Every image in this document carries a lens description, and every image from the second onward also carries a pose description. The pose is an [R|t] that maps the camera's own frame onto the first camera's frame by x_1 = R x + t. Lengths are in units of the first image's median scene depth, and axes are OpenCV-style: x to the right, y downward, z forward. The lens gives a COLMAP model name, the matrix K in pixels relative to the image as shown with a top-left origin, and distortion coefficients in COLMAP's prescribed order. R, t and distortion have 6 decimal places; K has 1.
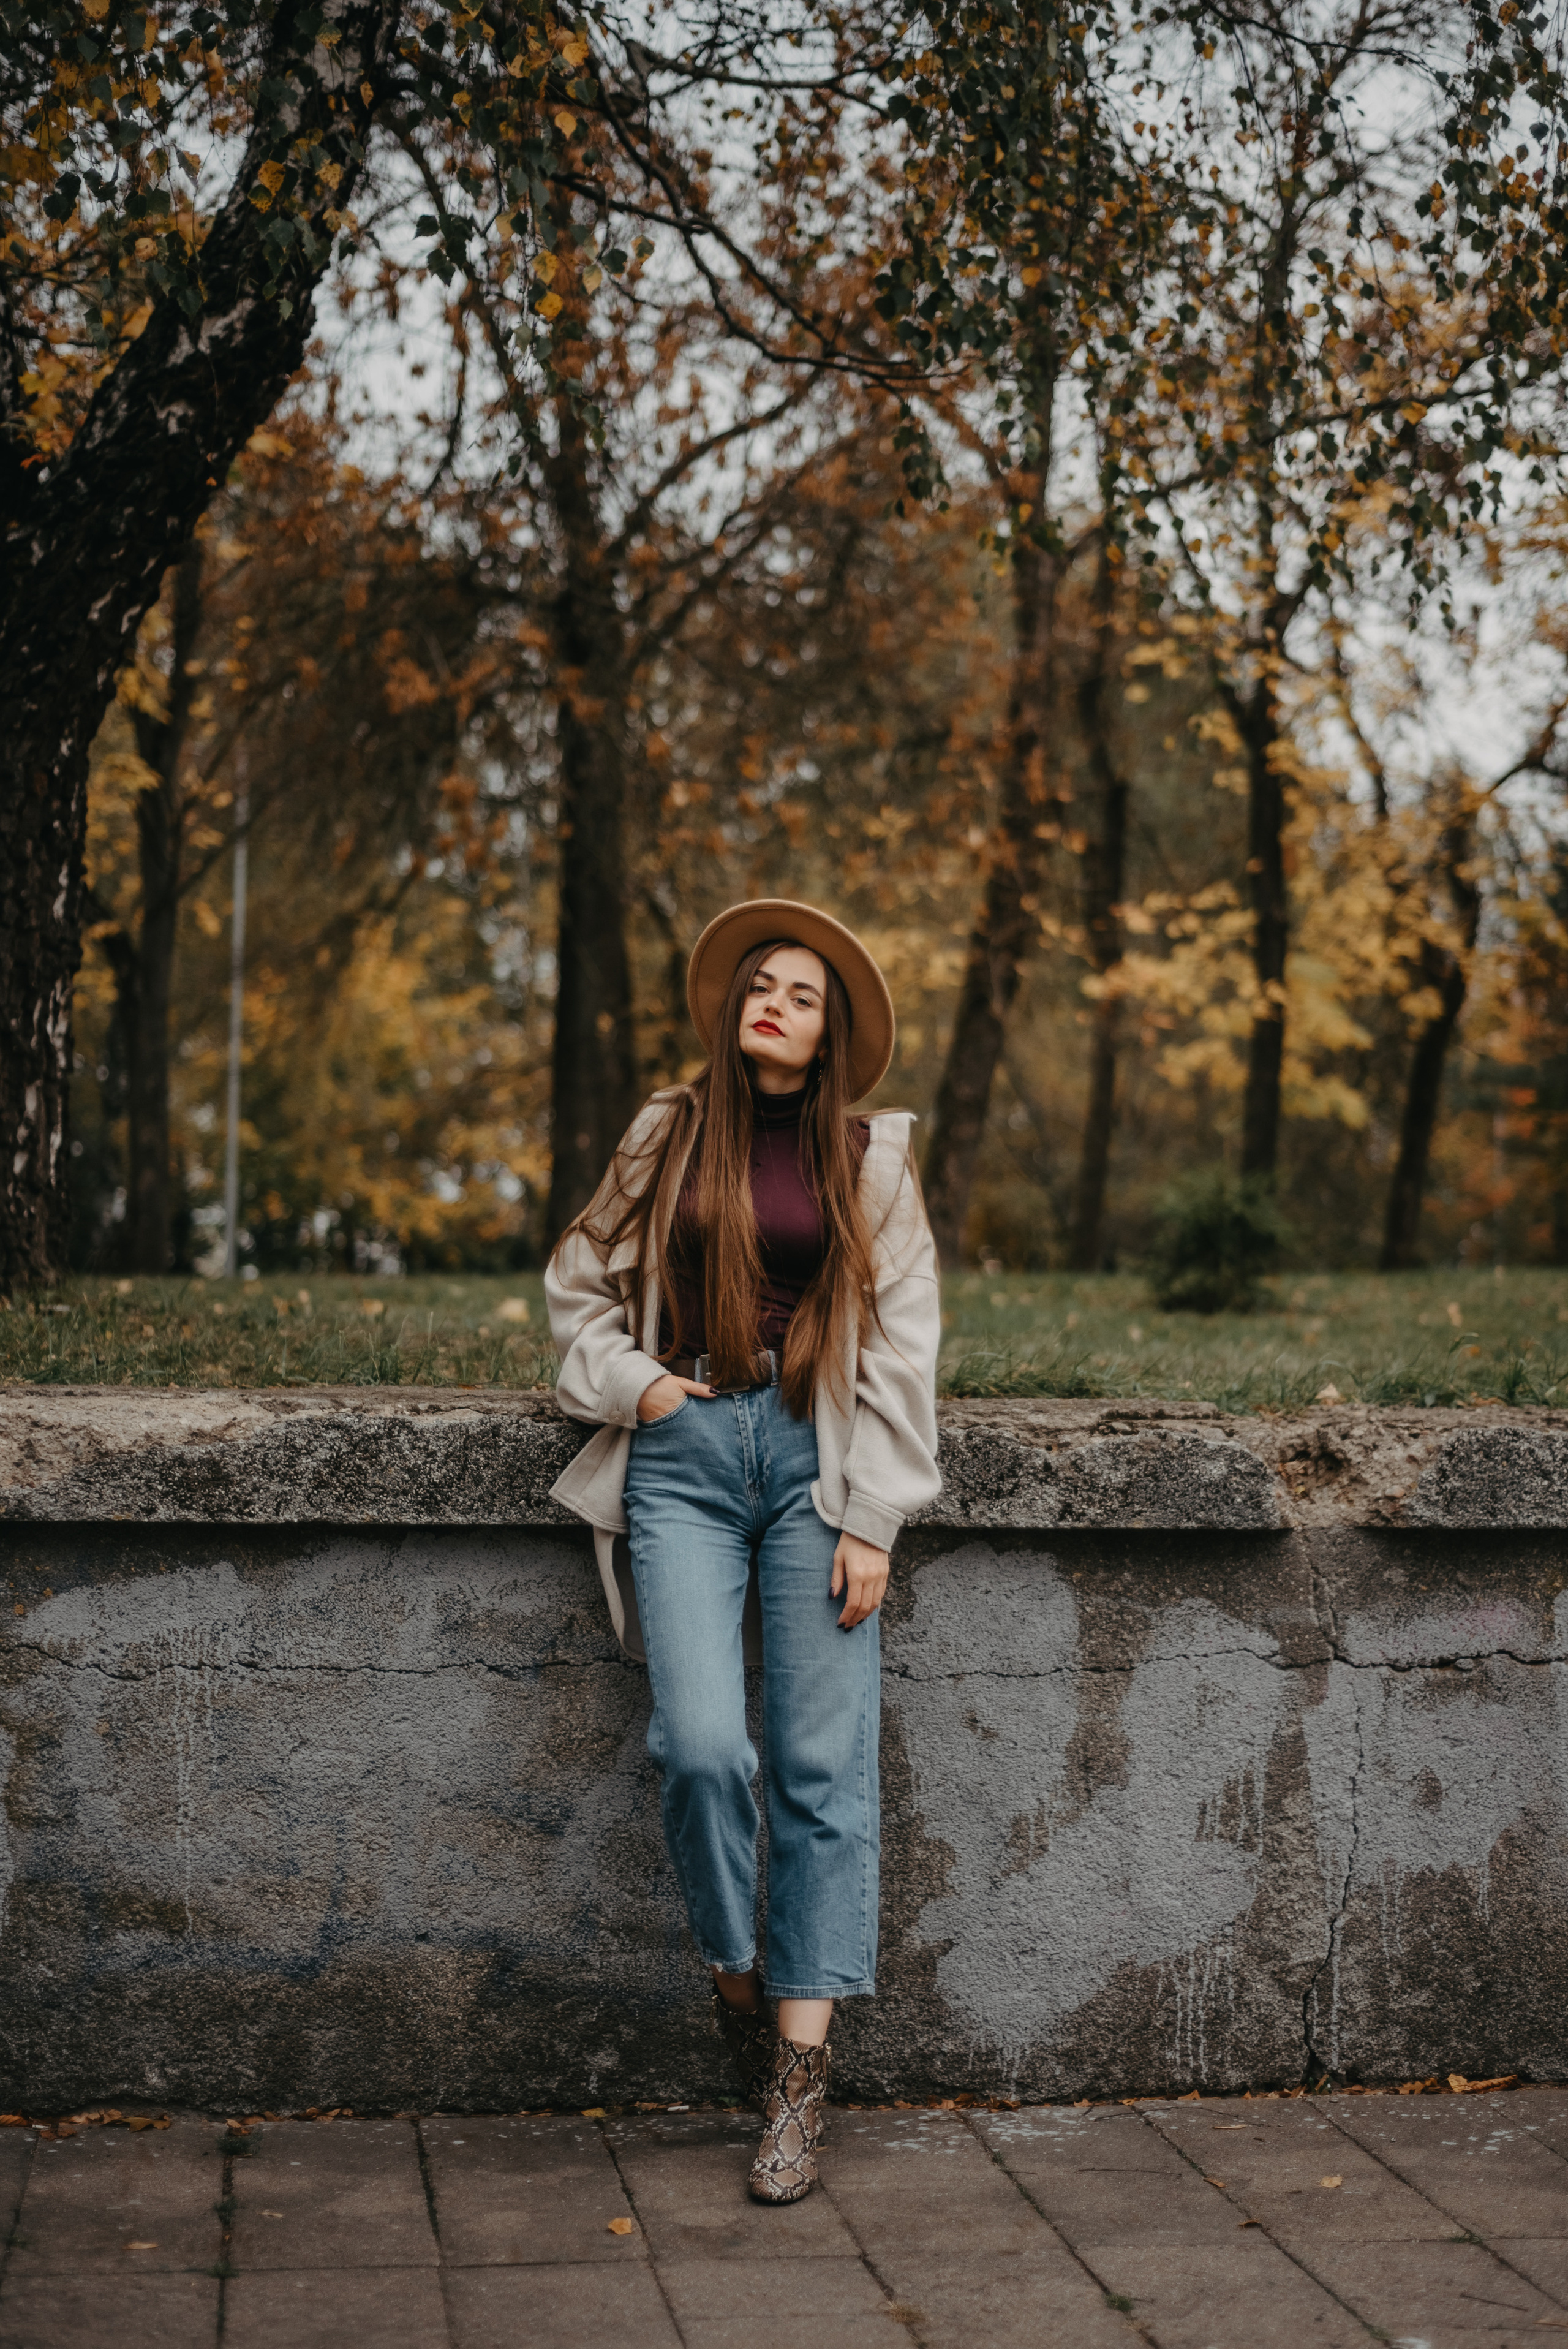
lens RADIAL K [[3400.8, 0, 784.0], [0, 3400.8, 1174.5], [0, 0, 1]] dist [-0.012004, 0.042835]
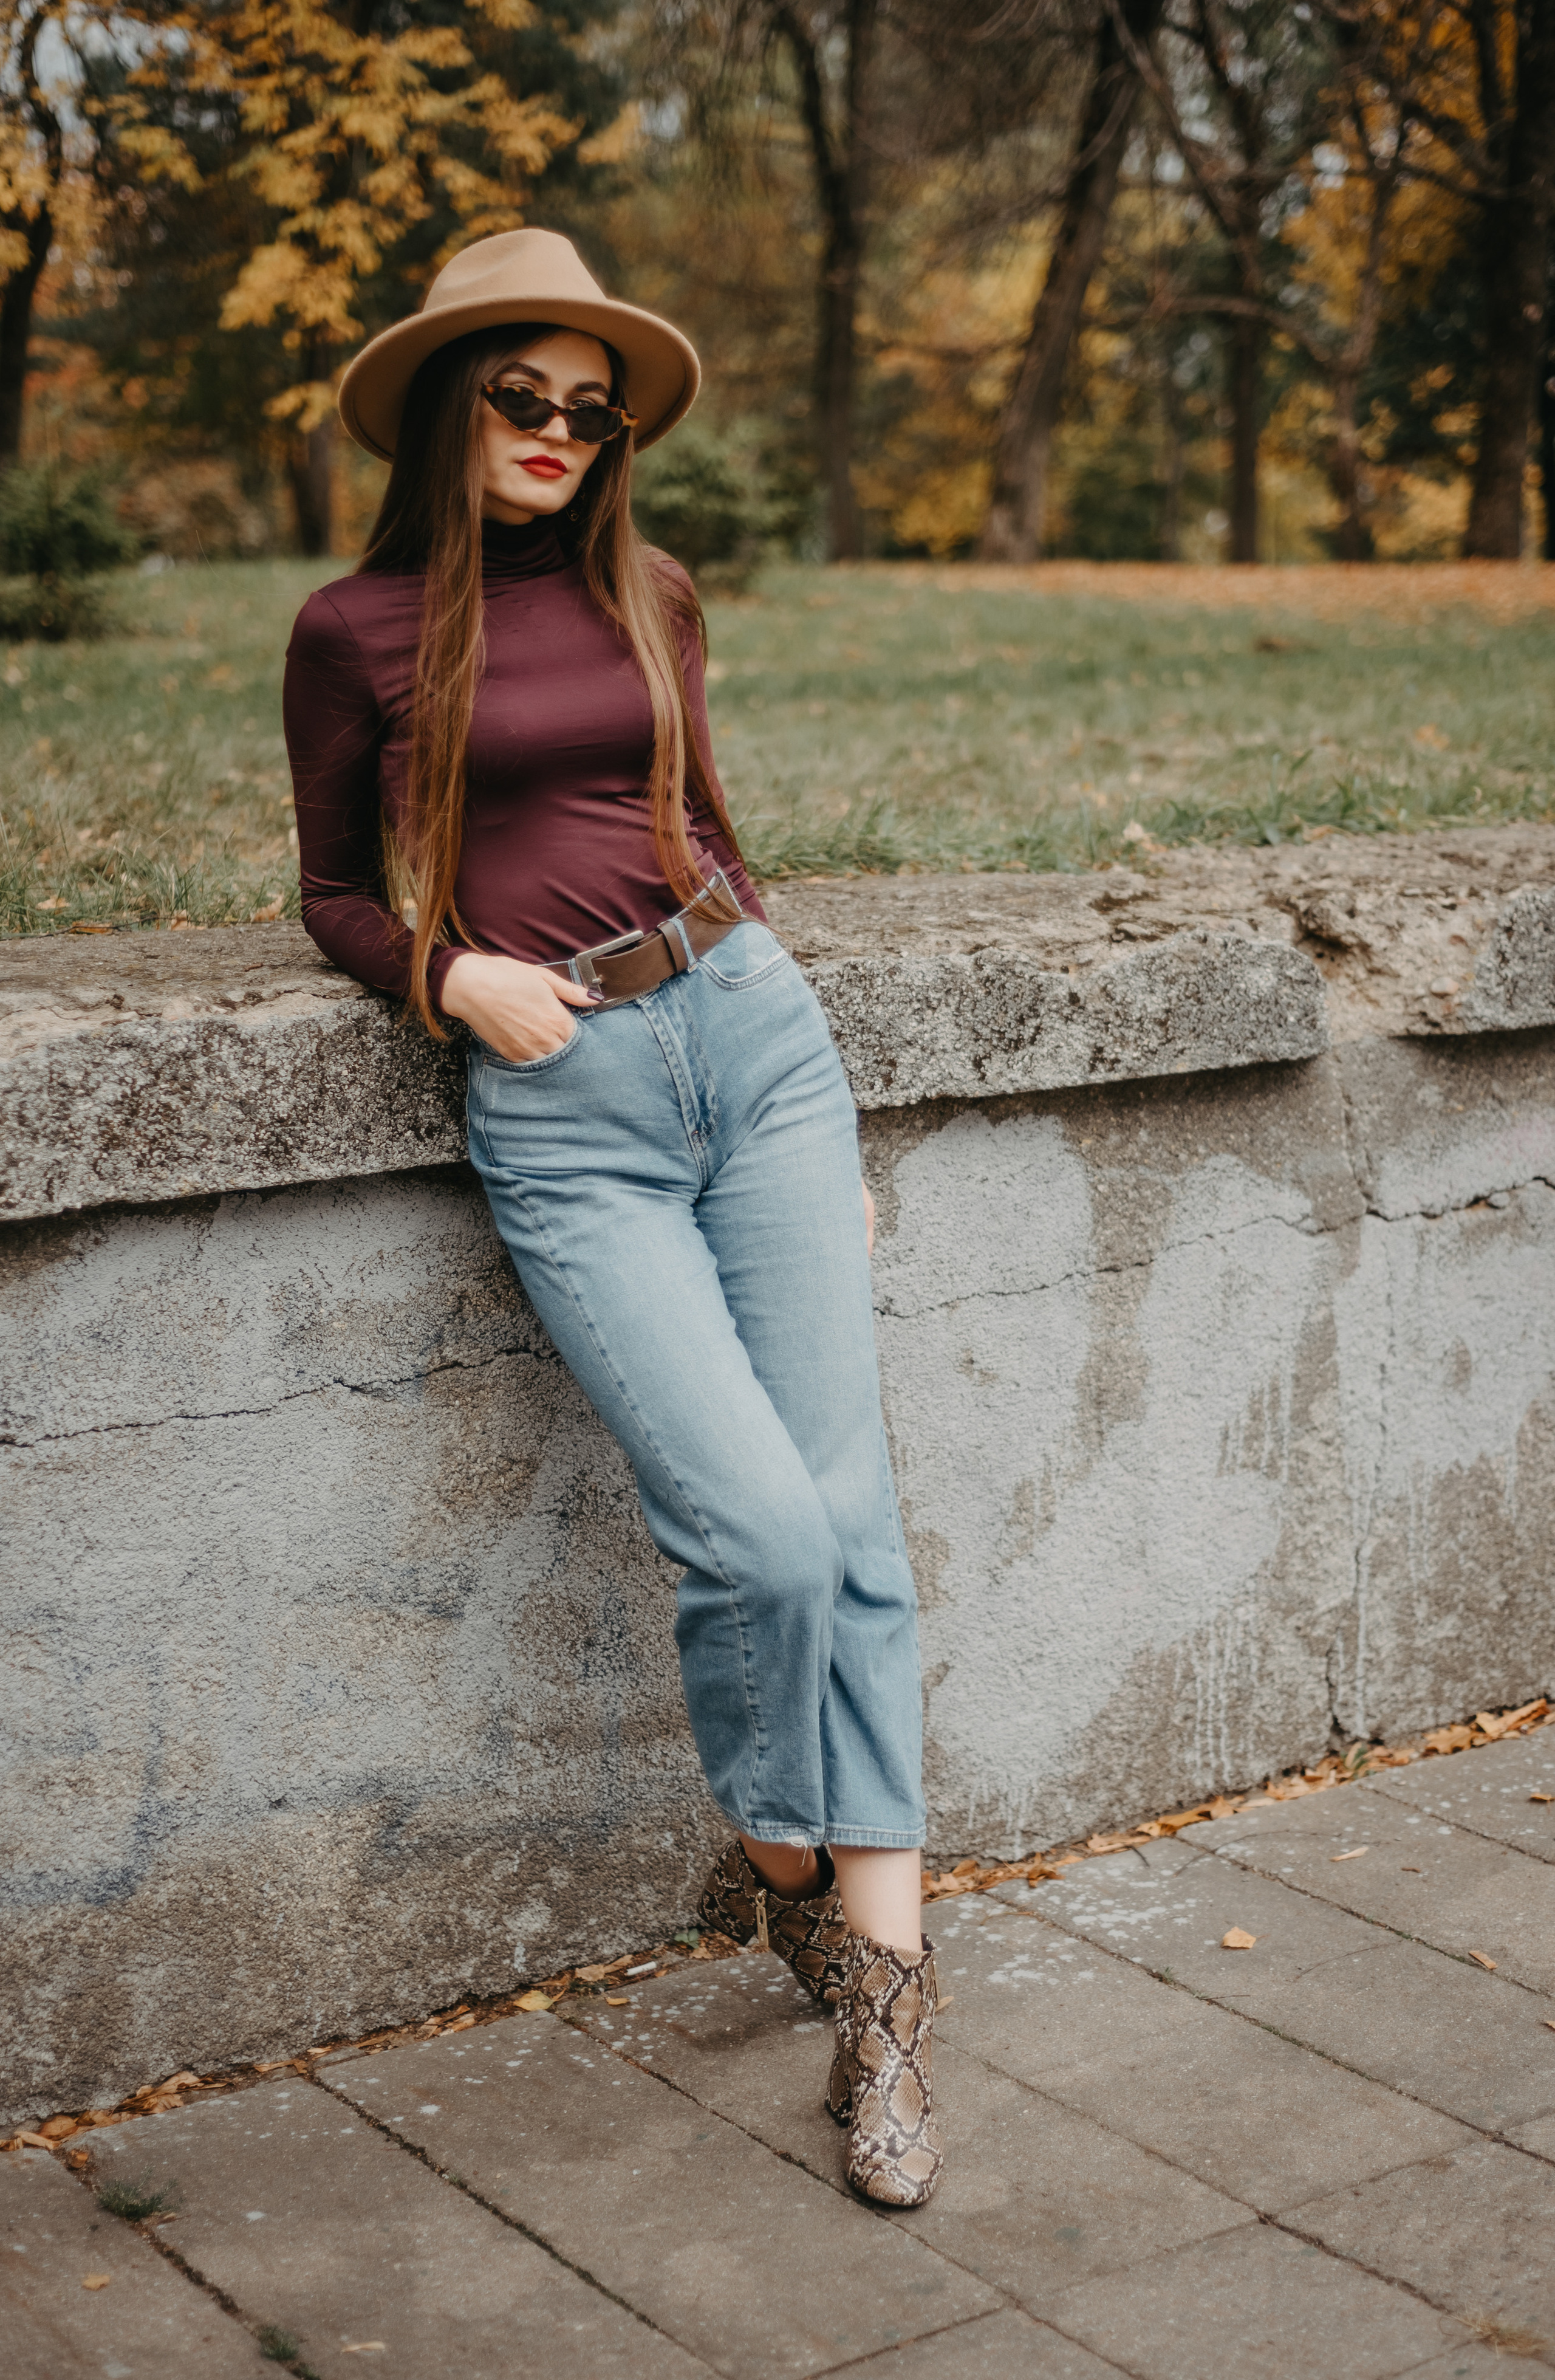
lens RADIAL K [[3578.8, 0, 777.5], [0, 3578.8, 1190.0], [0, 0, 1]] dist [-0.034742, 0.095464]
pose [[0.905992, -0.108877, 0.409054, -0.279551], [0.021589, 0.976982, 0.212225, -0.032204], [-0.422745, -0.183443, 0.887488, 0.366208]]
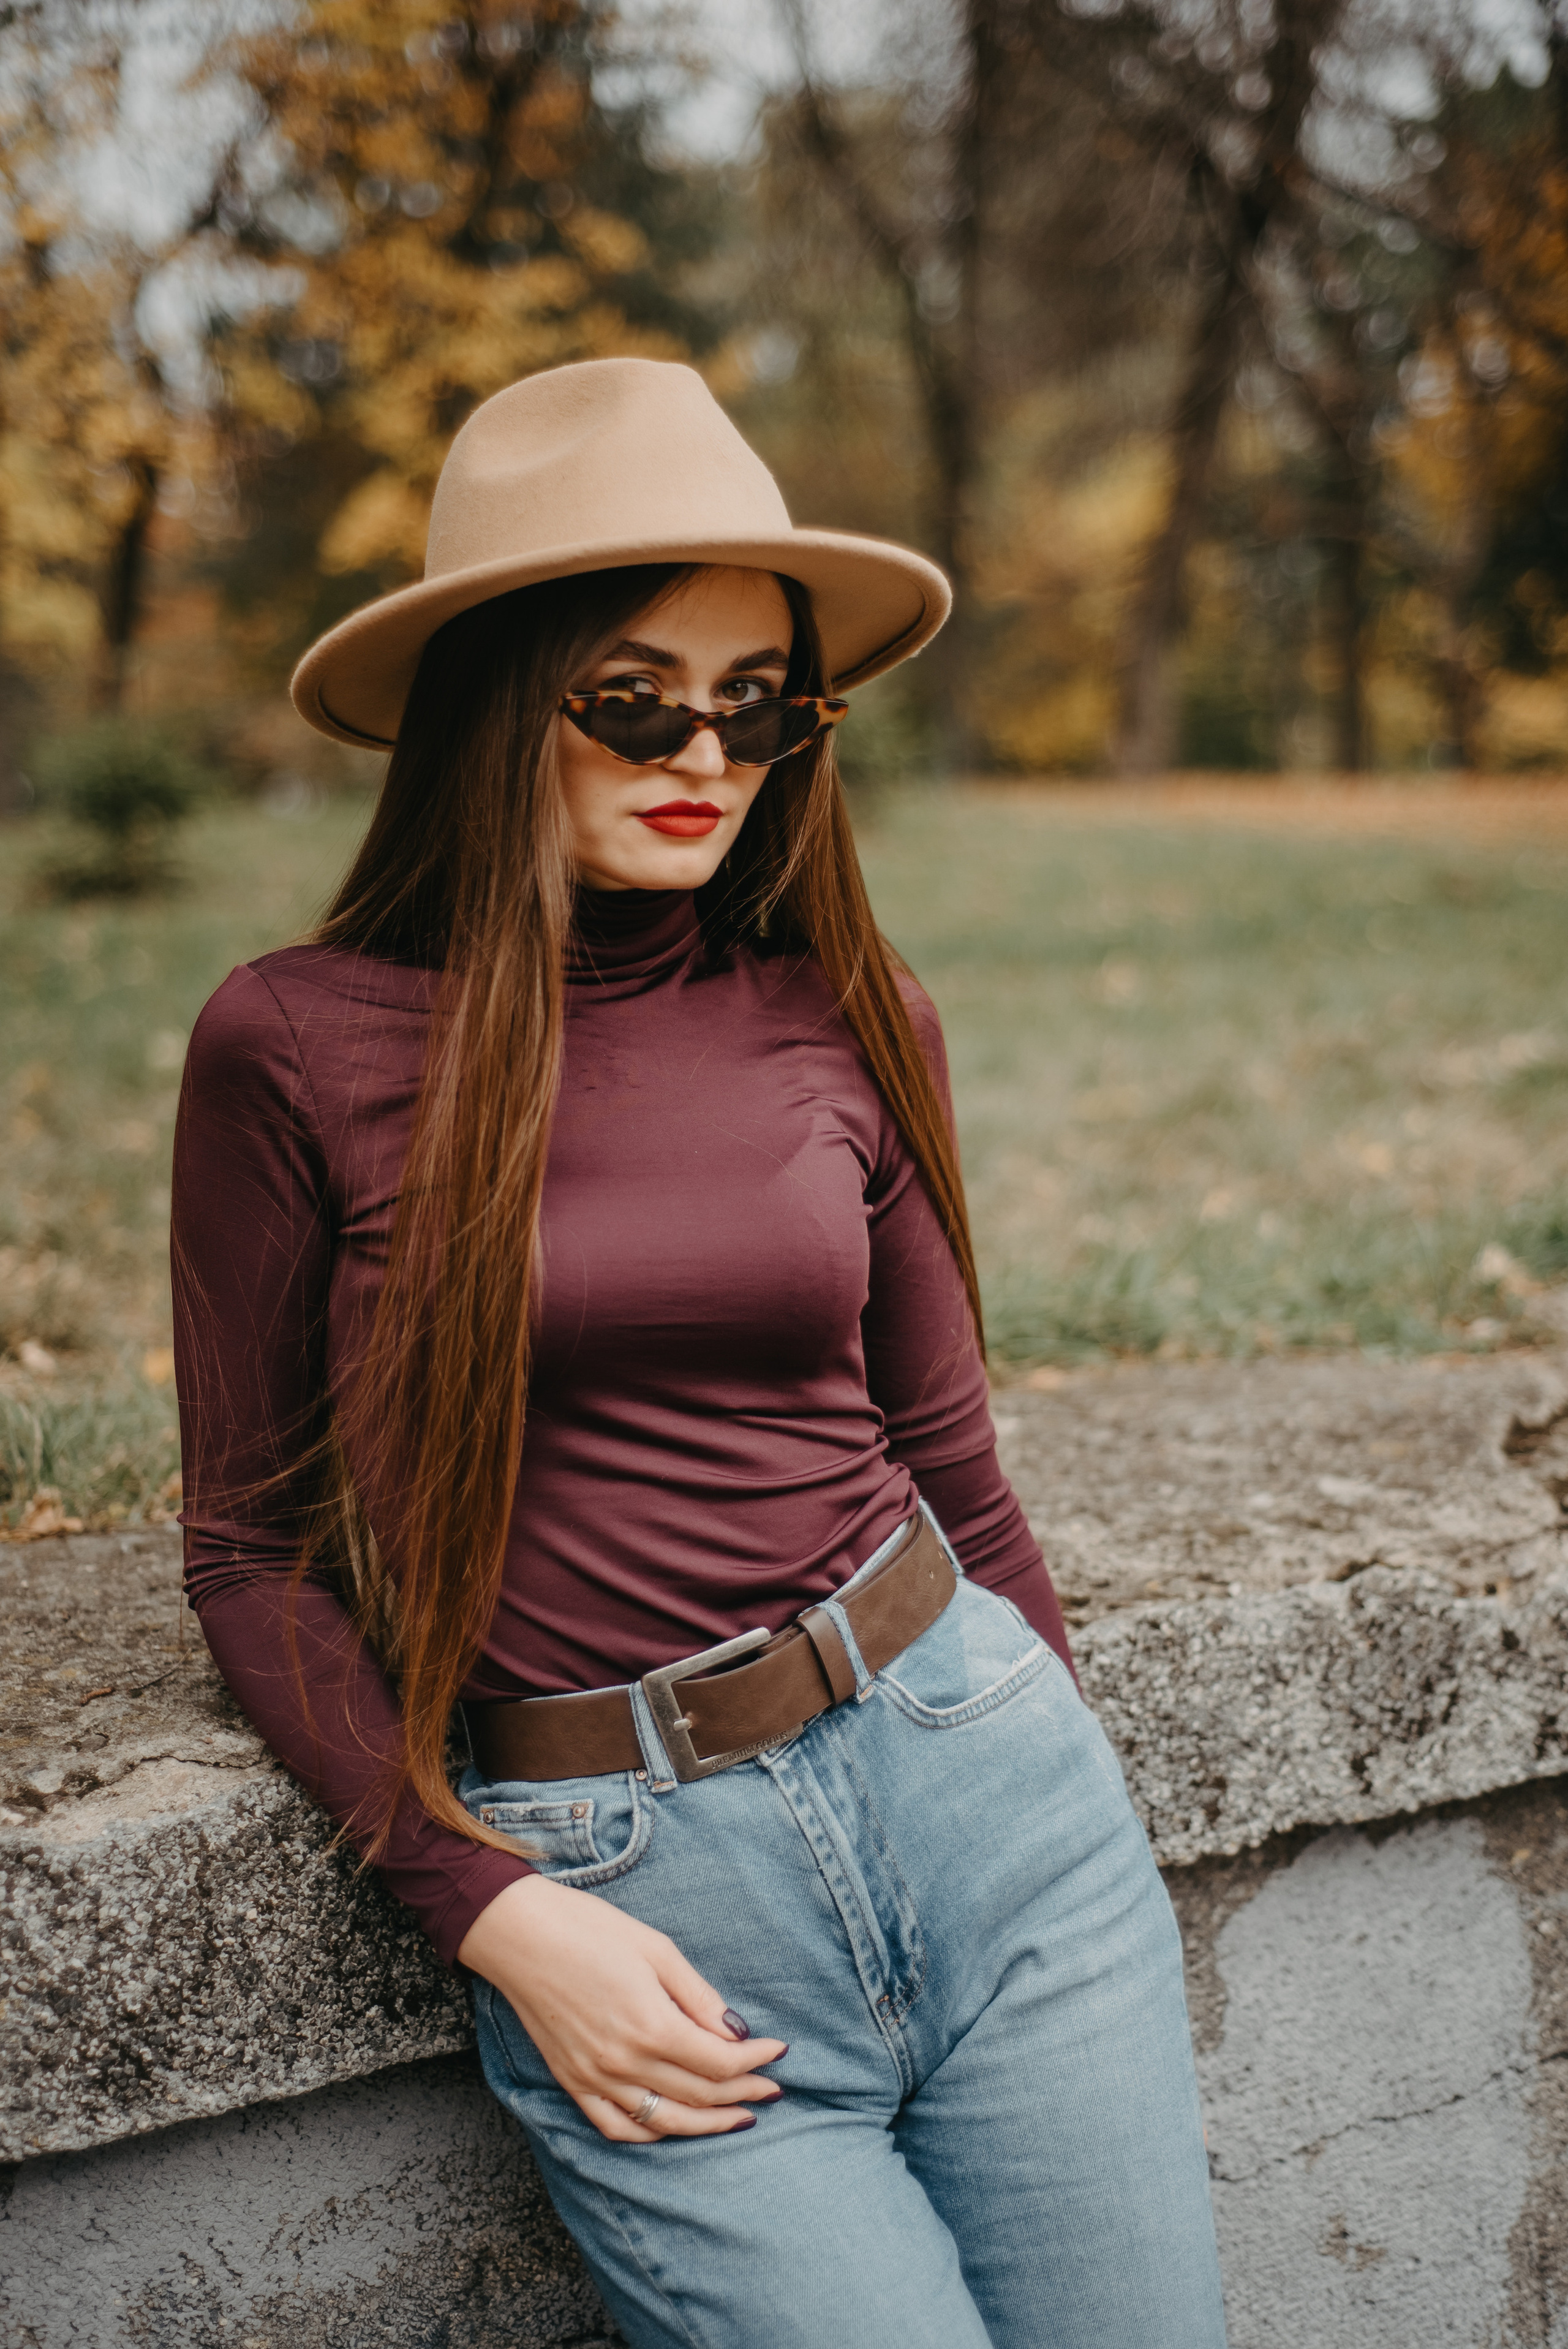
lens RADIAL K [[3473.5, 0, 784.0], [0, 3473.5, 1174.5], [0, 0, 1]] dist [-0.044879, 0.118372]
pose [[0.916736, -0.099655, 0.386864, -0.161600], [0.043202, 0.987438, 0.151986, -0.038450], [-0.397150, -0.122617, 0.909526, 0.652004]]
